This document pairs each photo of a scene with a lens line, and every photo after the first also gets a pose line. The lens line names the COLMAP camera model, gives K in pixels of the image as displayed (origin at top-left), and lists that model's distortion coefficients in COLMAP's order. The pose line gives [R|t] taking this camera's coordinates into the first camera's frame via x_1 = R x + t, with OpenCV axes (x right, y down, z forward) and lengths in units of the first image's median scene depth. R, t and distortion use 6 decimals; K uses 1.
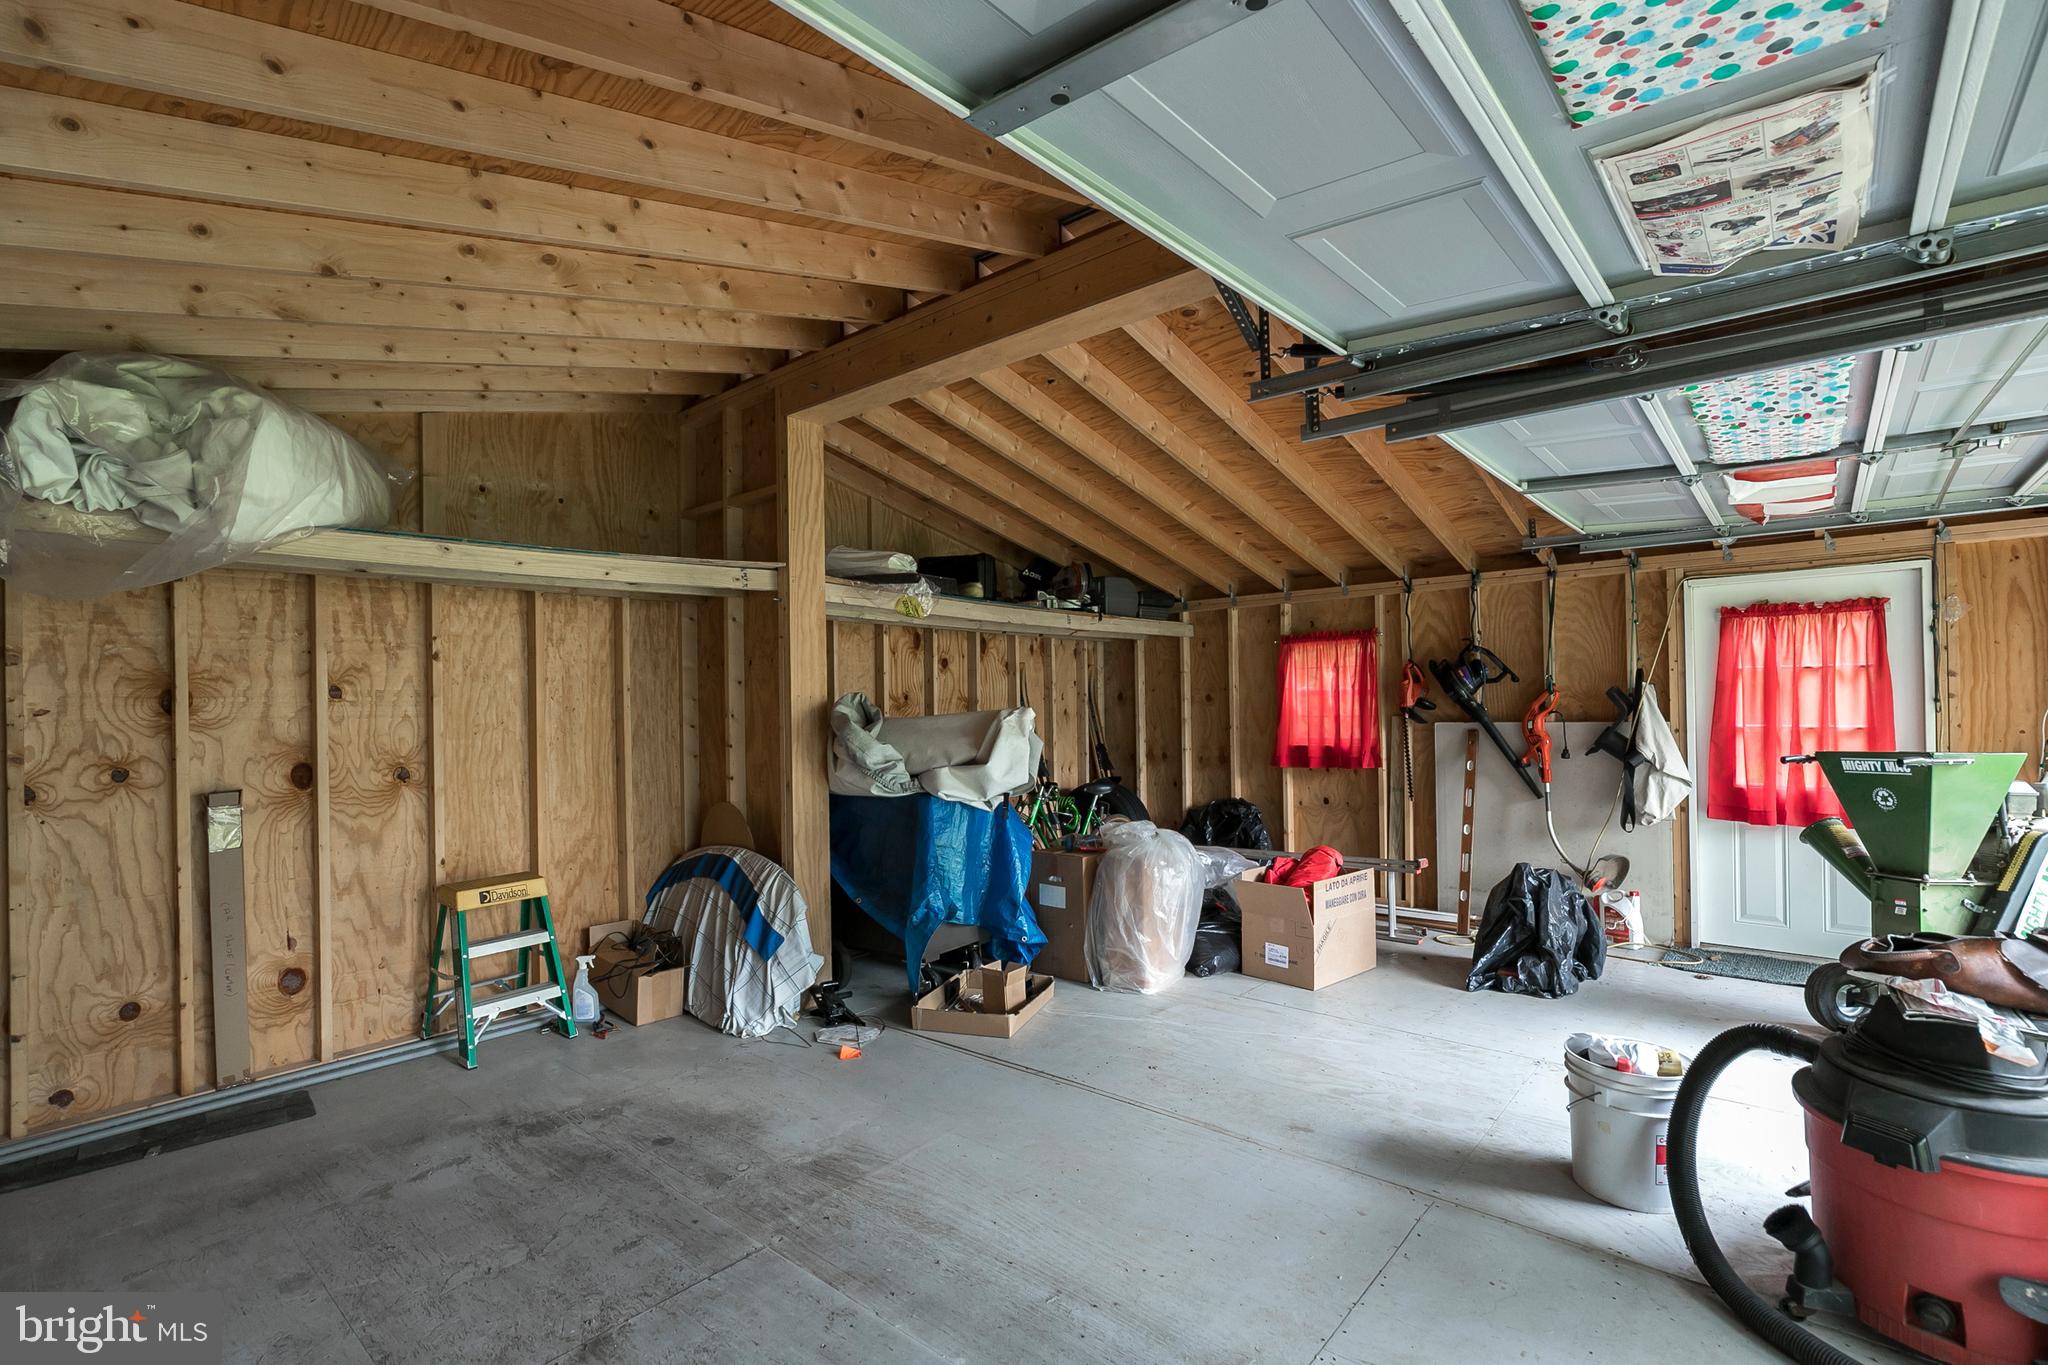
lens RADIAL K [[940.7, 0, 1021.0], [0, 940.7, 688.9], [0, 0, 1]] dist [-0.003950, -0.000425]
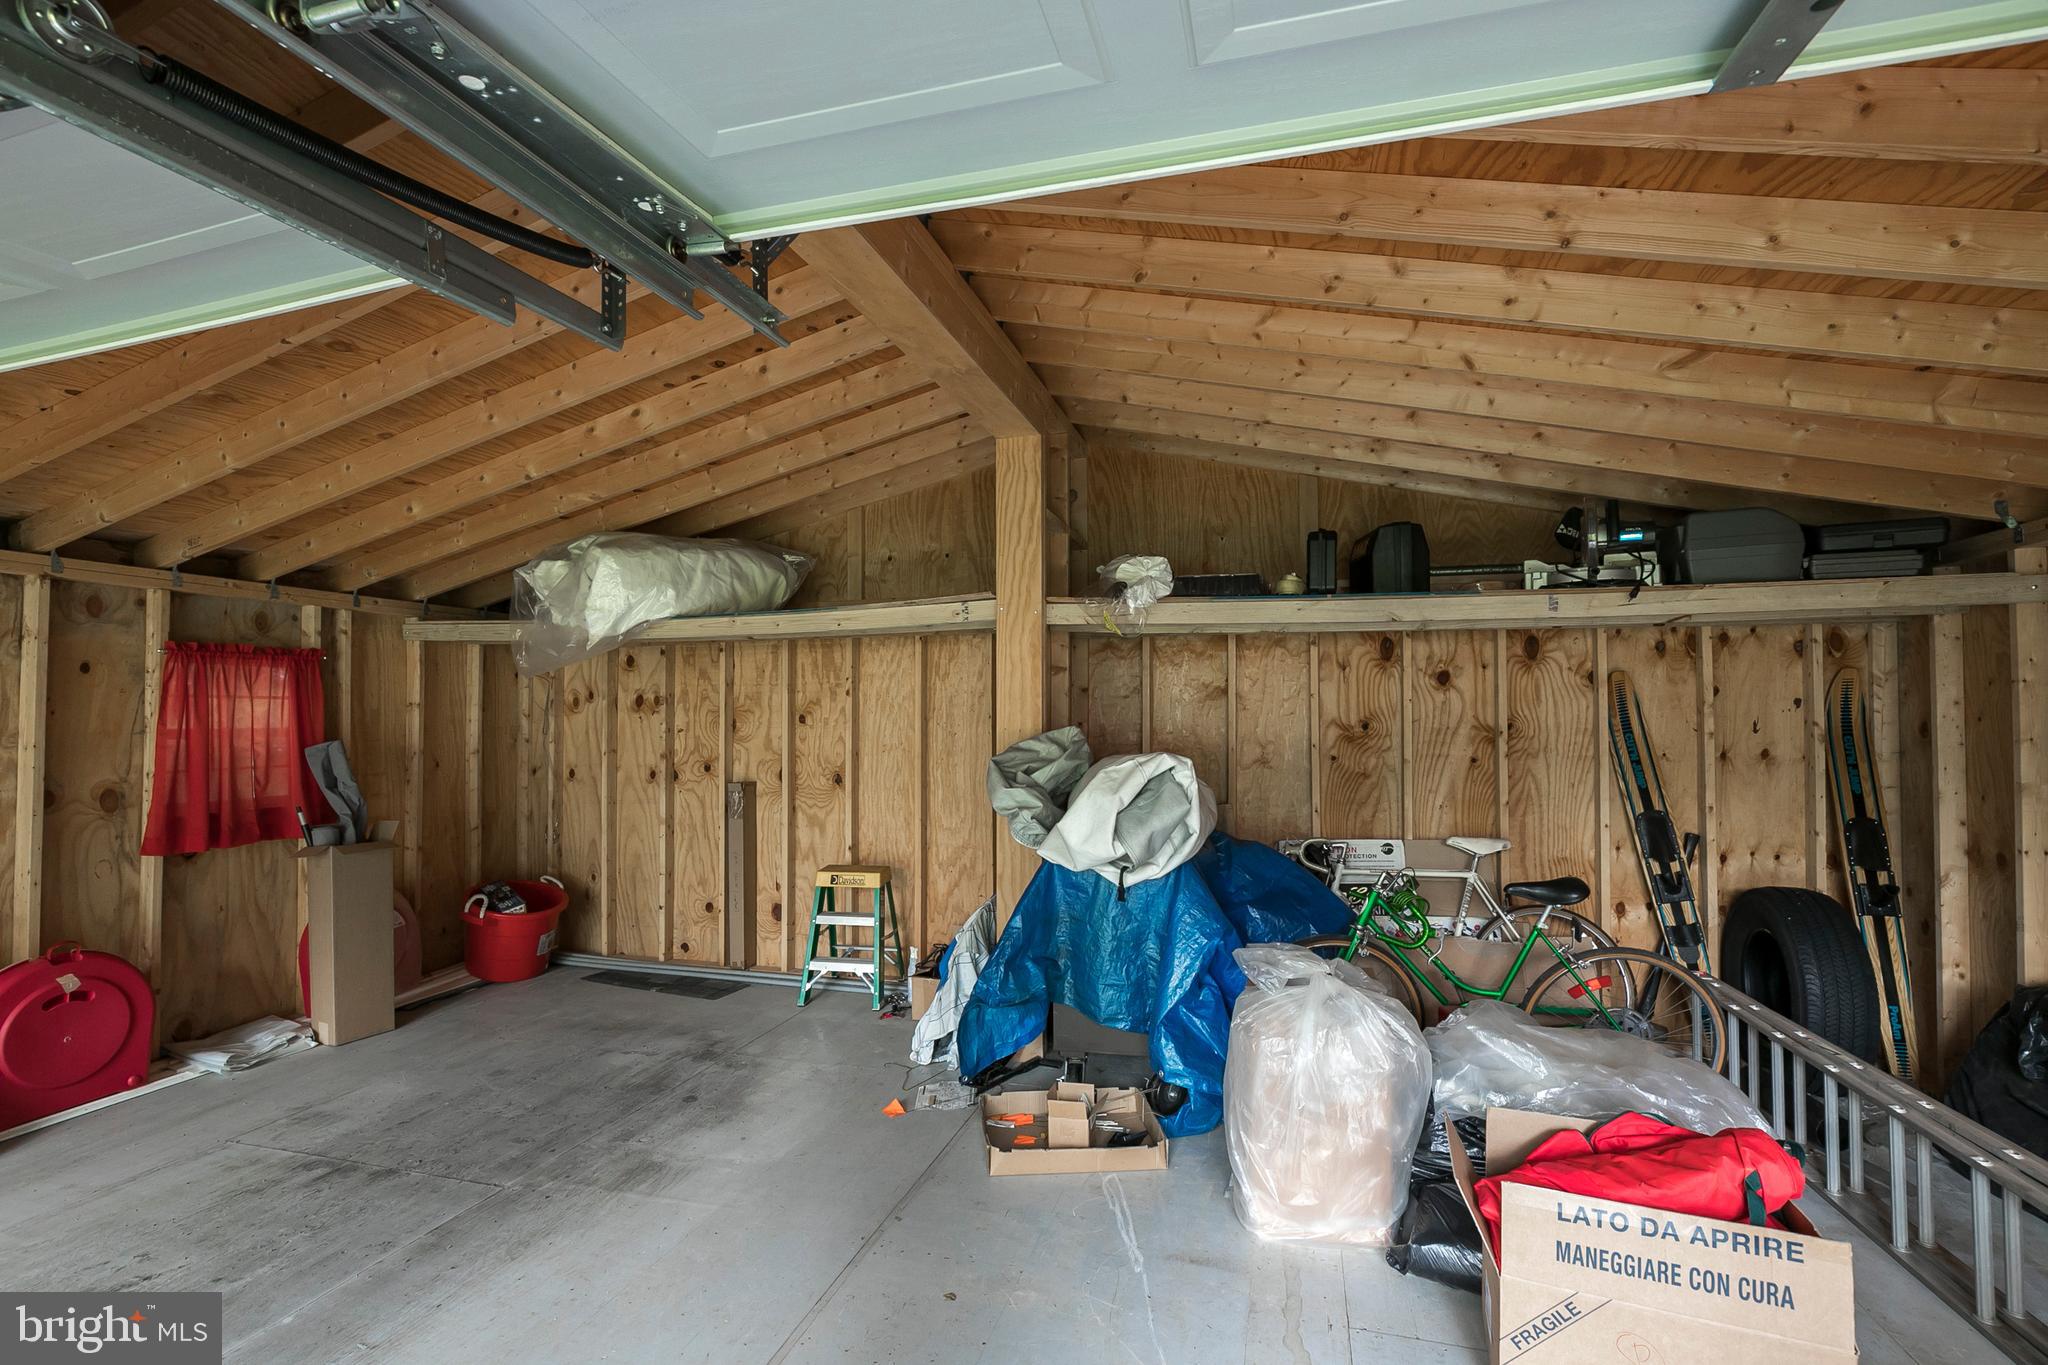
lens RADIAL K [[940.7, 0, 1015.3], [0, 940.7, 688.3], [0, 0, 1]] dist [-0.003950, -0.000425]
pose [[0.409956, -0.008900, -0.912062, 0.704037], [0.011516, 0.999923, -0.004581, -0.032750], [0.912033, -0.008626, 0.410027, 0.684226]]
